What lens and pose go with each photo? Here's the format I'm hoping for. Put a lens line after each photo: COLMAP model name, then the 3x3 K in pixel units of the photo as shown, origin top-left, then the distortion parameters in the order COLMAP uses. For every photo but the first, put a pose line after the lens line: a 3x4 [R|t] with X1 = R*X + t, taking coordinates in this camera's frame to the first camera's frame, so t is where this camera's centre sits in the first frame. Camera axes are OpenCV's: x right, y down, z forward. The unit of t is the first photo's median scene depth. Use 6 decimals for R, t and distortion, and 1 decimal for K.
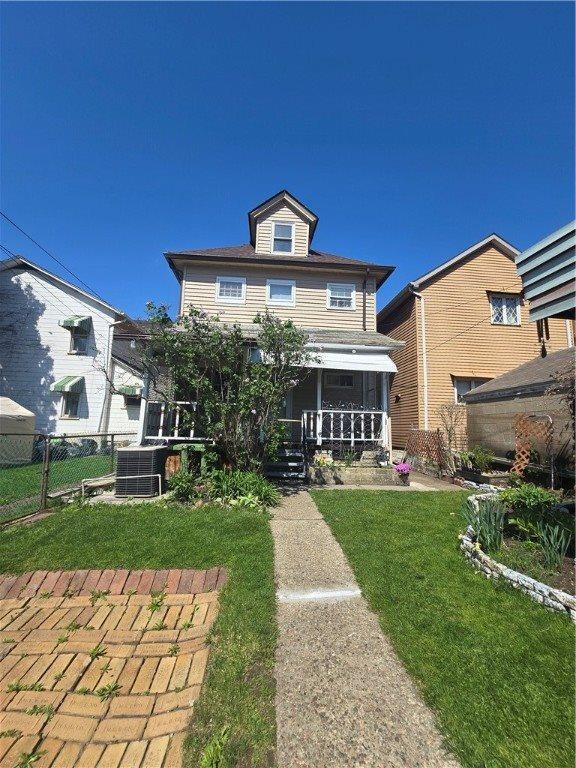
lens RADIAL K [[314.0, 0, 286.6], [0, 314.0, 387.8], [0, 0, 1]] dist [-0.008053, 0.003389]
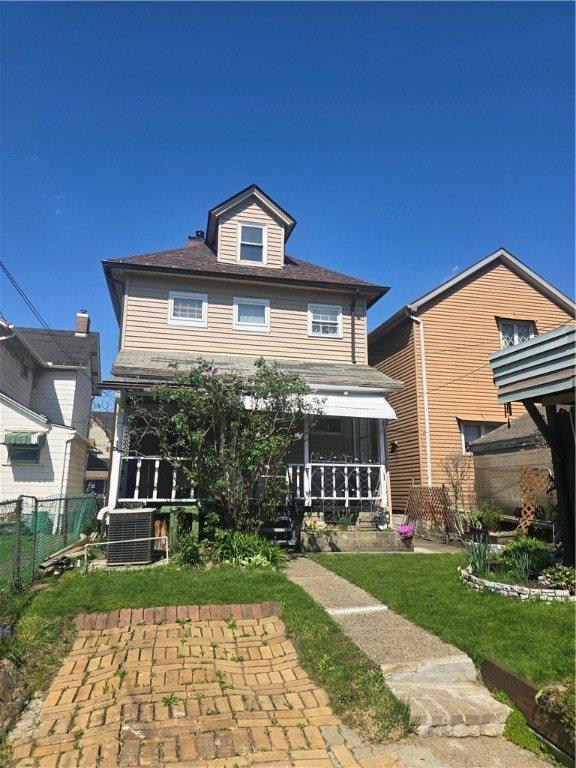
lens RADIAL K [[511.8, 0, 283.2], [0, 511.8, 380.9], [0, 0, 1]] dist [0.042604, -0.023578]
pose [[0.989449, 0.011589, 0.144415, -0.160223], [0.000301, 0.996629, -0.082035, -0.037324], [-0.144879, 0.081213, 0.986111, -0.356321]]
